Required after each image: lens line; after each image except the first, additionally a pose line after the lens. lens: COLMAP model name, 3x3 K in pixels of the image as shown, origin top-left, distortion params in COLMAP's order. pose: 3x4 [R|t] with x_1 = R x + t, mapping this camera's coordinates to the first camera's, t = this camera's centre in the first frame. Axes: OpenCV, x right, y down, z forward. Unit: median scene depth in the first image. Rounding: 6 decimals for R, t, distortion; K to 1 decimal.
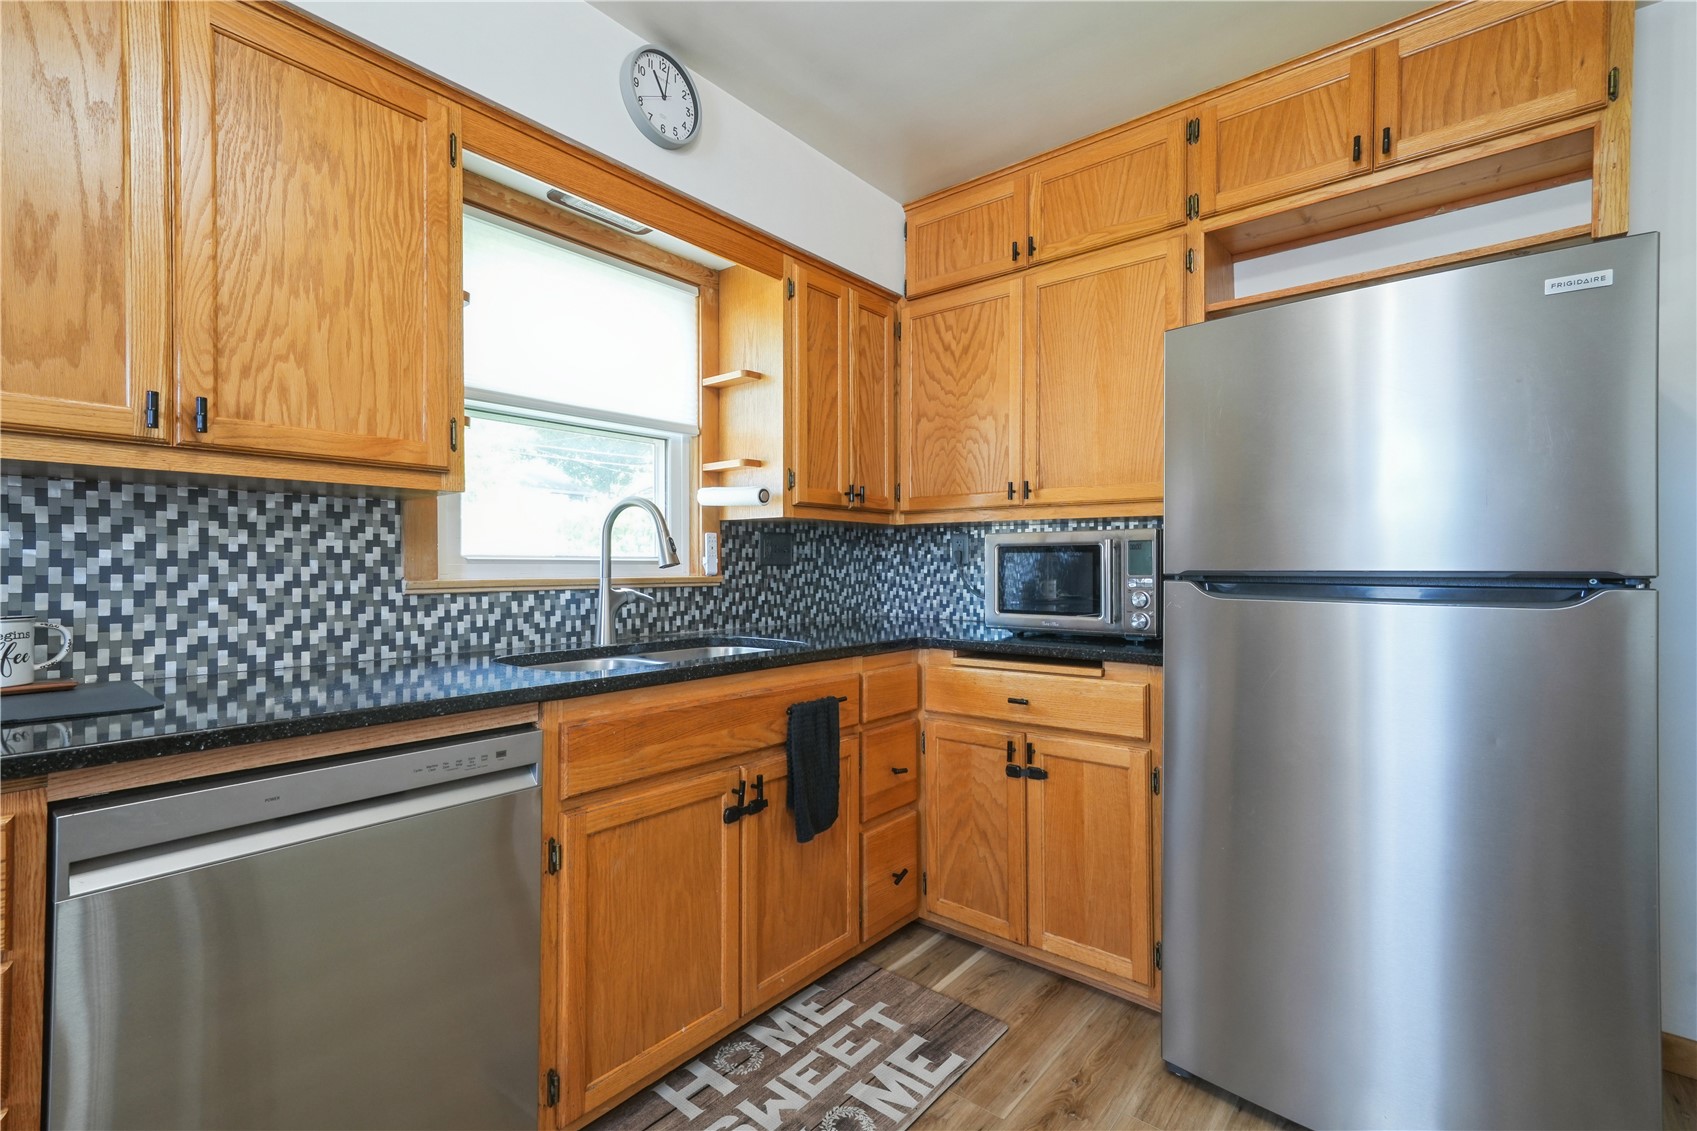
lens RADIAL K [[764.6, 0, 848.5], [0, 764.6, 565.5], [0, 0, 1]] dist [0.011752, 0.005391]
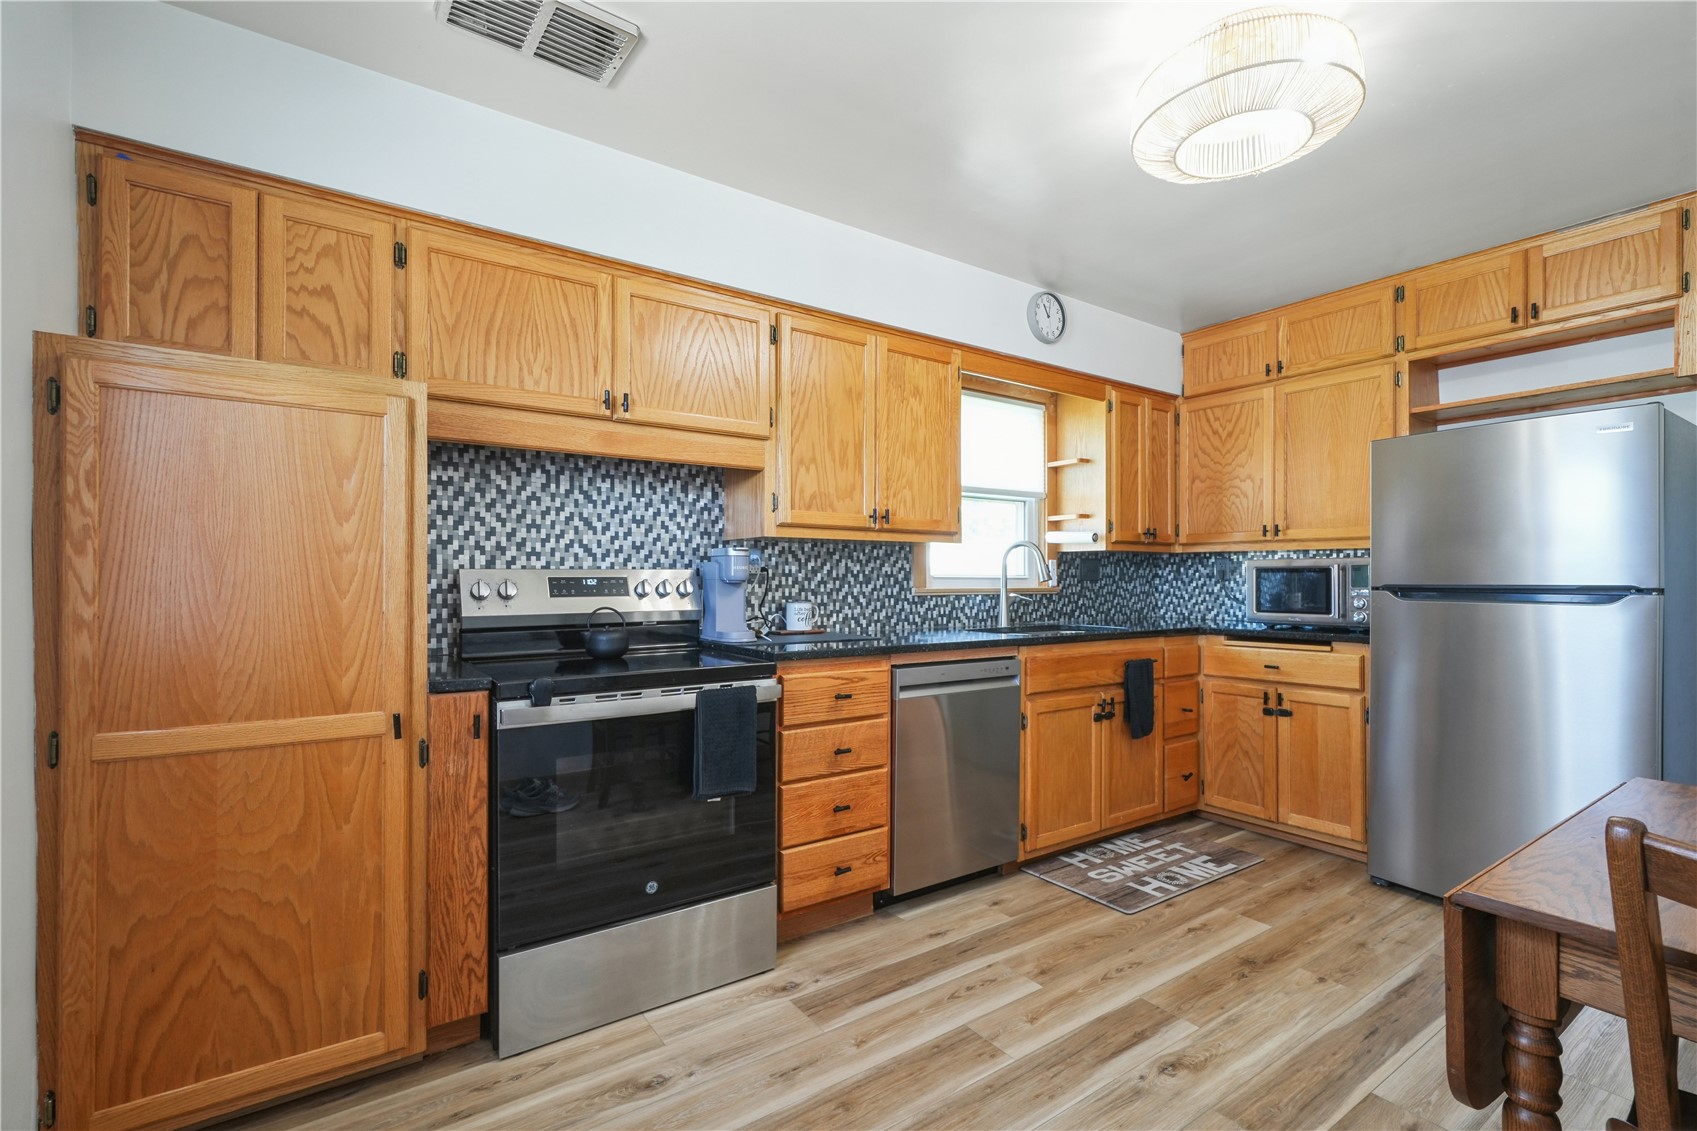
lens RADIAL K [[765.0, 0, 839.2], [0, 765.0, 577.9], [0, 0, 1]] dist [-0.000212, 0.000431]
pose [[0.960451, 0.000971, -0.278448, -0.196191], [-0.001592, 0.999997, -0.002003, -0.001892], [0.278445, 0.002367, 0.960449, -0.766616]]
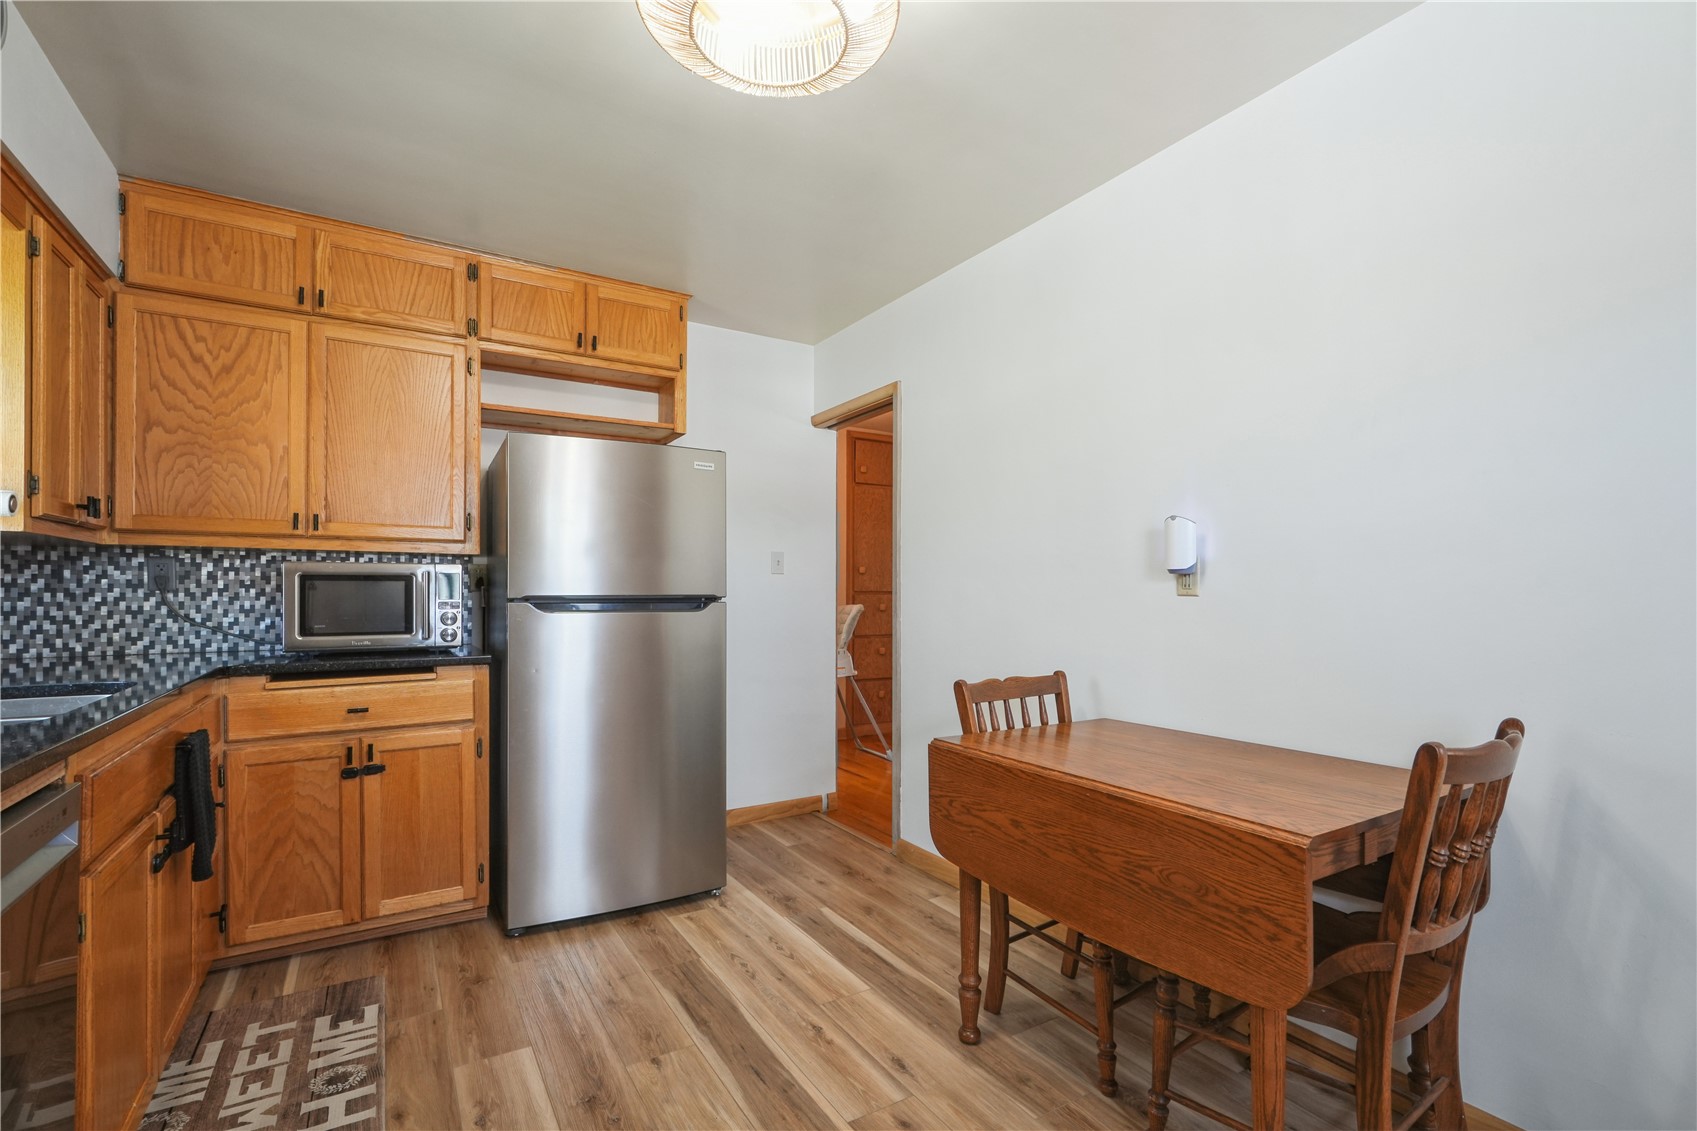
lens RADIAL K [[766.0, 0, 856.0], [0, 766.0, 588.3], [0, 0, 1]] dist [-0.001086, -0.000066]
pose [[0.320311, 0.003072, 0.947307, -0.627548], [0.000790, 0.999994, -0.003510, -0.001155], [-0.947312, 0.001873, 0.320307, -0.075253]]
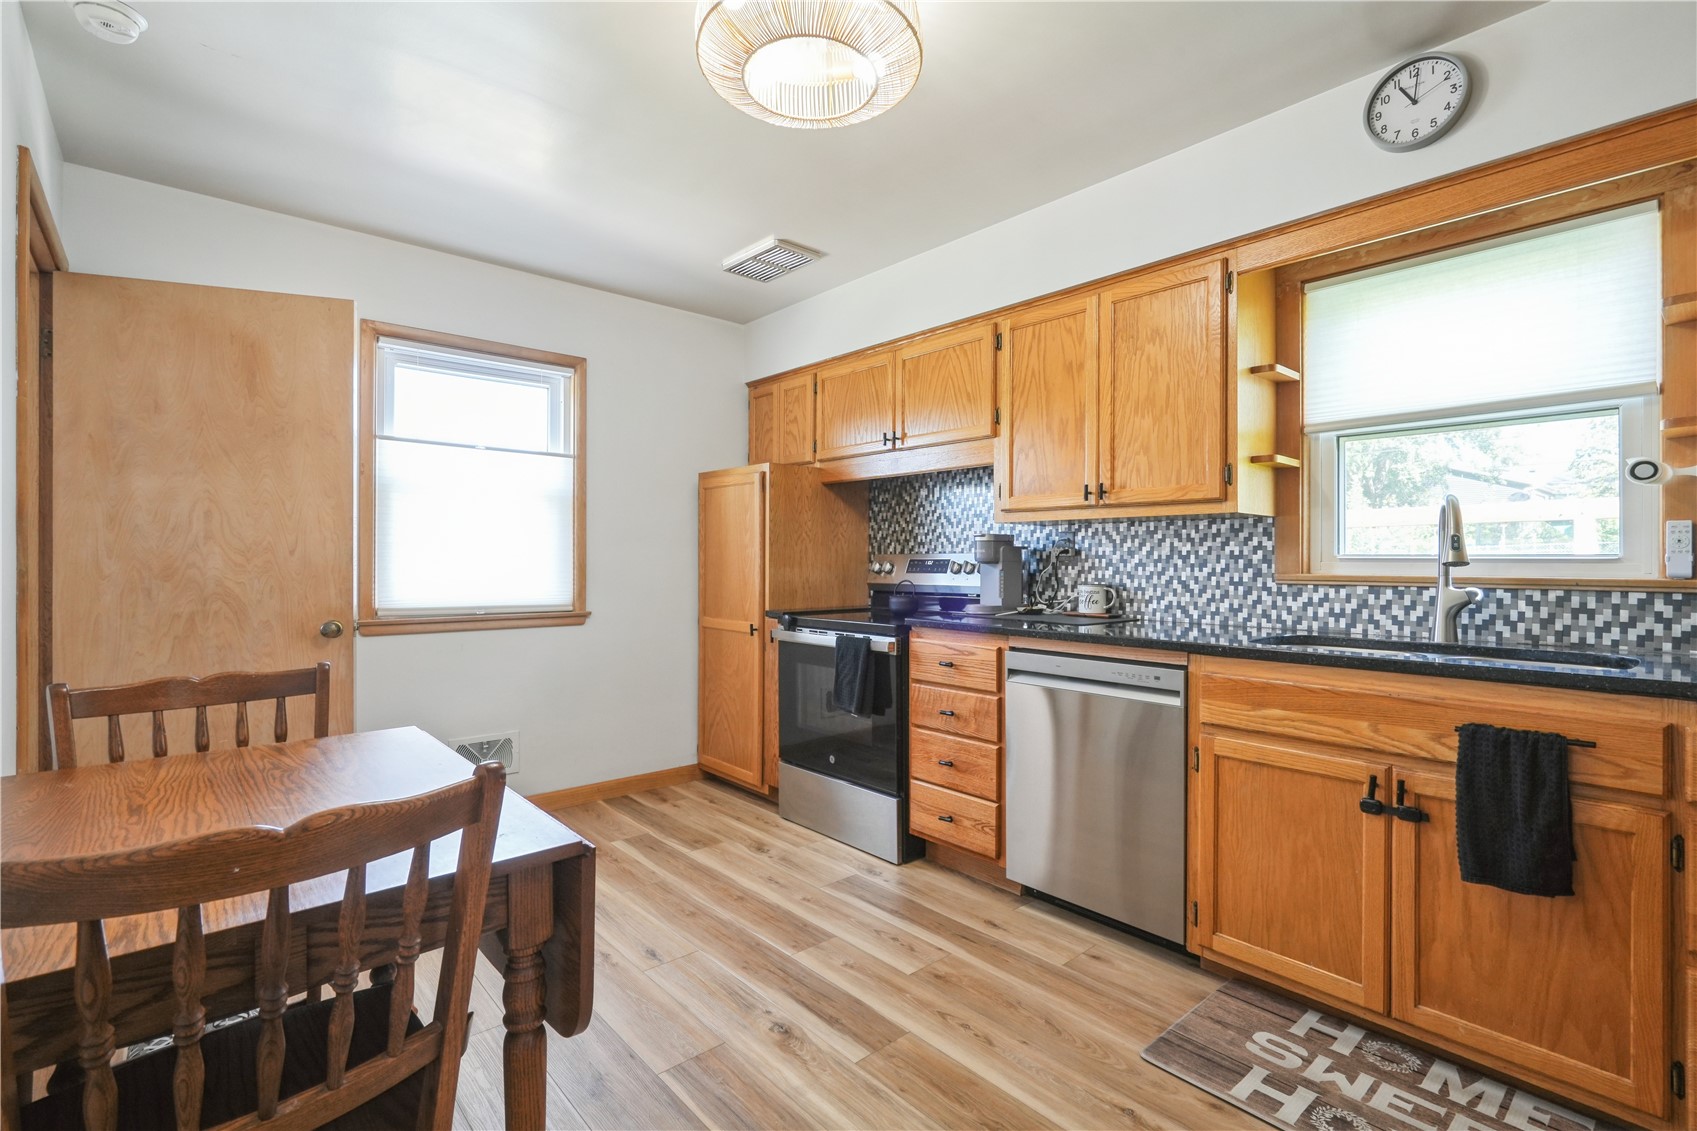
lens RADIAL K [[761.8, 0, 858.1], [0, 761.8, 563.1], [0, 0, 1]] dist [0.000046, -0.000118]
pose [[-0.147313, 0.002717, -0.989086, 0.795462], [-0.003502, 0.999989, 0.003269, -0.001662], [0.989084, 0.003946, -0.147302, 0.389979]]
